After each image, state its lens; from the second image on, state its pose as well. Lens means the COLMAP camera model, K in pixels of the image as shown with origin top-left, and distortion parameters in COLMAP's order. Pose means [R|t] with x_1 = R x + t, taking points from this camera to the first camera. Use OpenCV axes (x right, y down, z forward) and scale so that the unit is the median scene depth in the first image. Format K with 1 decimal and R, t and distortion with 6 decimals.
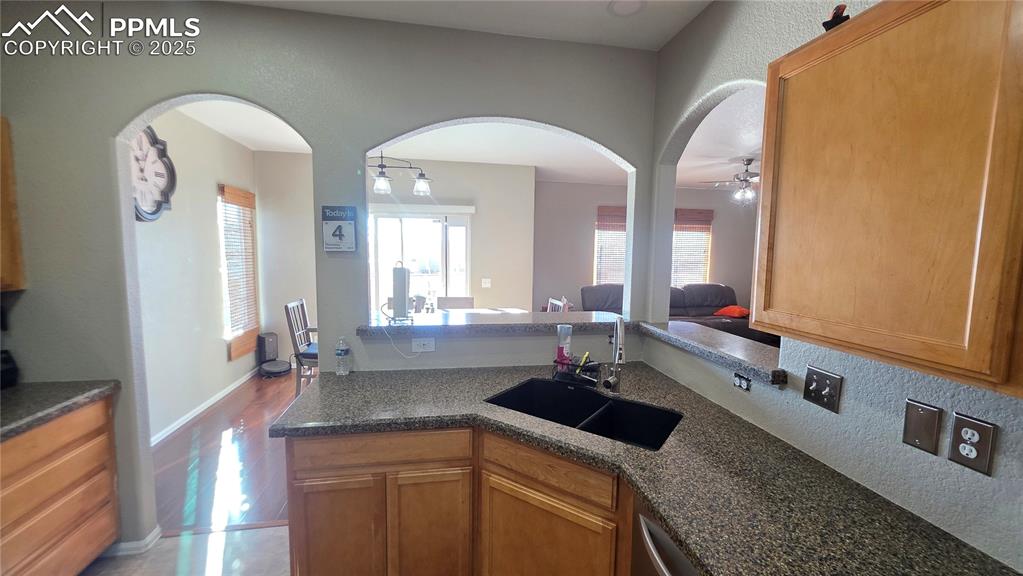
lens RADIAL K [[401.3, 0, 511.5], [0, 401.3, 288.0], [0, 0, 1]] dist [-0.000289, -0.000168]
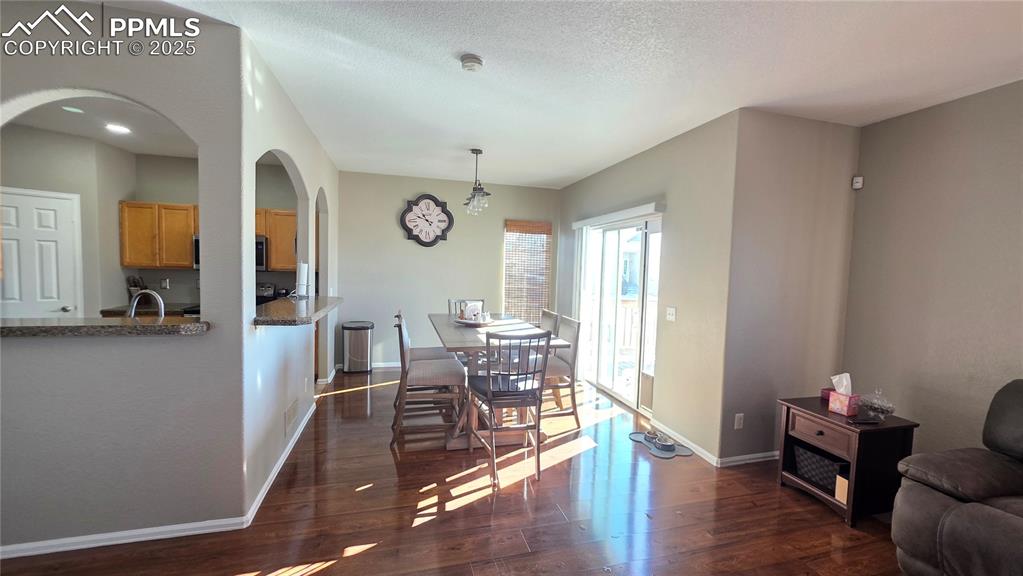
lens RADIAL K [[410.6, 0, 512.0], [0, 410.6, 289.5], [0, 0, 1]] dist [0.000837, -0.000198]
pose [[0.087200, 0.044571, -0.995193, 1.549599], [-0.122754, 0.991866, 0.033666, -0.116186], [0.988599, 0.119228, 0.091962, 1.797725]]
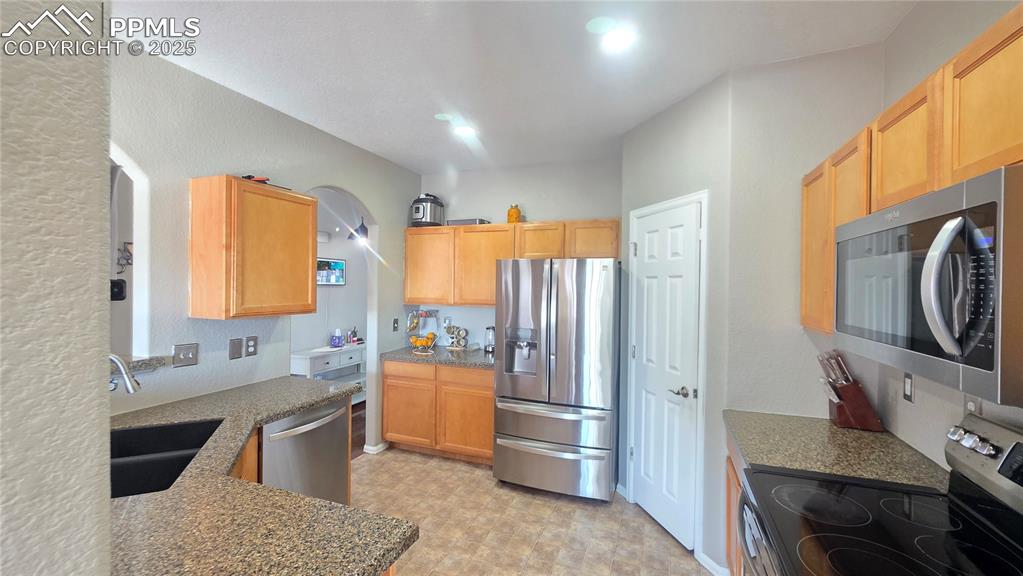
lens RADIAL K [[412.5, 0, 511.5], [0, 412.5, 288.0], [0, 0, 1]] dist [0.000460, -0.000353]
pose [[-0.852343, -0.028617, 0.522199, -0.807771], [0.026989, 0.994764, 0.098567, -0.104587], [-0.522286, 0.098107, -0.847109, 1.072410]]
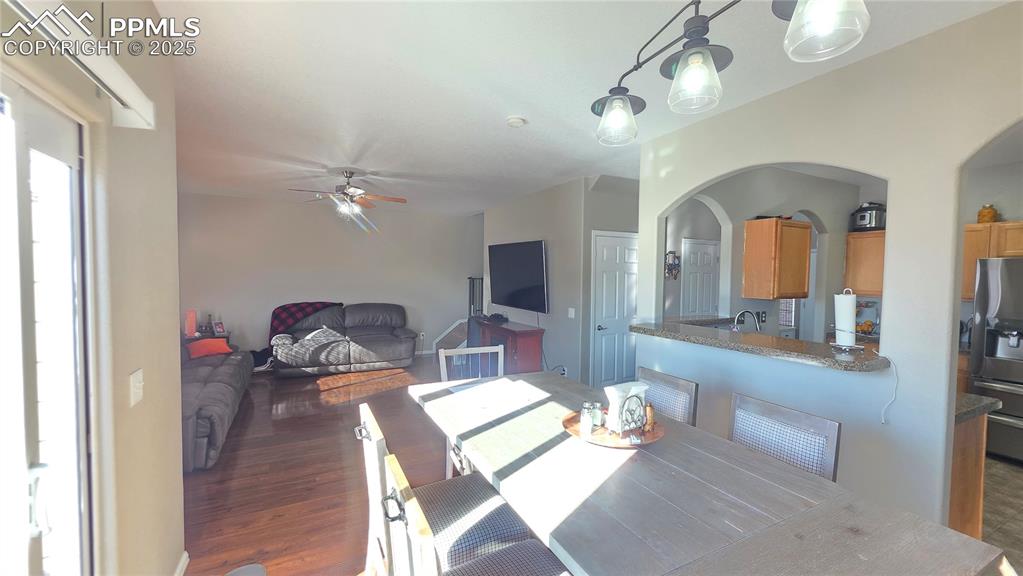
lens RADIAL K [[409.8, 0, 514.1], [0, 409.8, 289.8], [0, 0, 1]] dist [0.000300, 0.000170]
pose [[-0.288676, -0.054169, 0.955893, -1.073839], [0.075966, 0.993955, 0.079268, -0.218452], [-0.954408, 0.095498, -0.282815, 2.191654]]
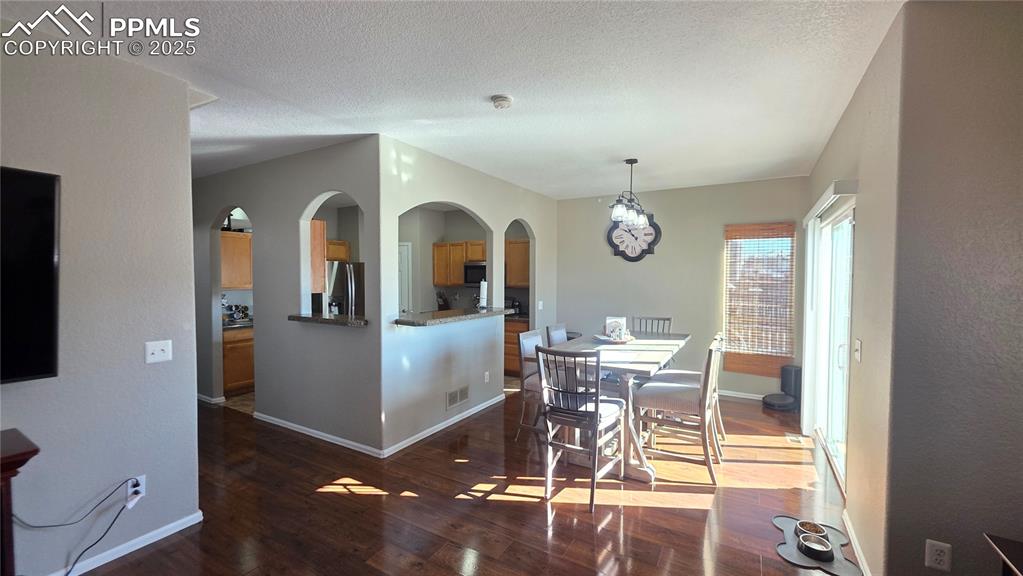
lens RADIAL K [[410.6, 0, 512.0], [0, 410.6, 289.5], [0, 0, 1]] dist [0.000837, -0.000198]
pose [[-0.654332, 0.006790, -0.756177, 1.323939], [-0.085863, 0.992826, 0.083213, -0.215653], [0.751317, 0.119377, -0.649054, 2.657308]]
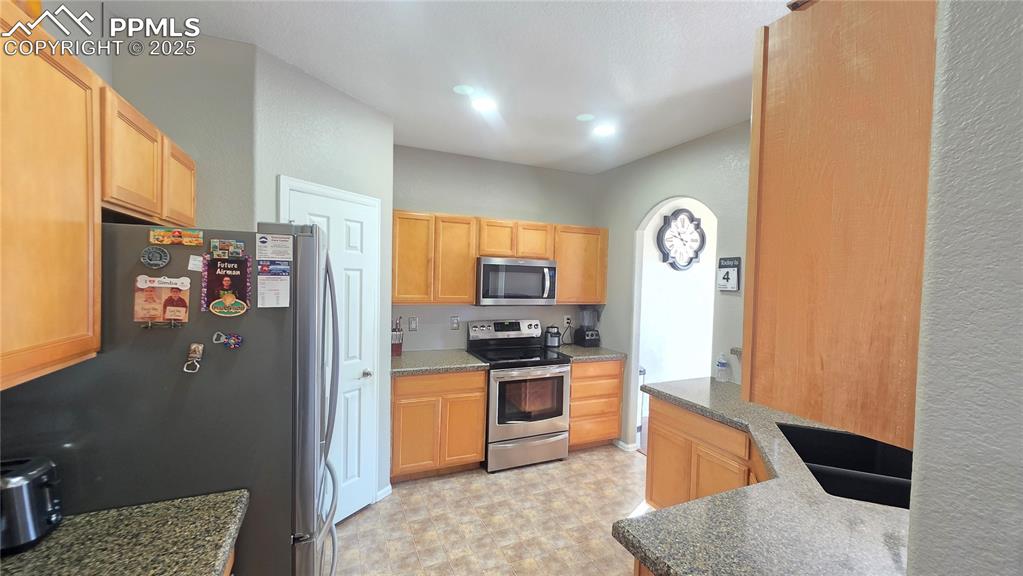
lens RADIAL K [[410.6, 0, 512.0], [0, 410.6, 289.5], [0, 0, 1]] dist [0.000837, -0.000198]
pose [[0.232772, 0.015436, -0.972409, 0.748021], [-0.117821, 0.992957, -0.012441, 0.009195], [0.965368, 0.117466, 0.232951, -0.027673]]
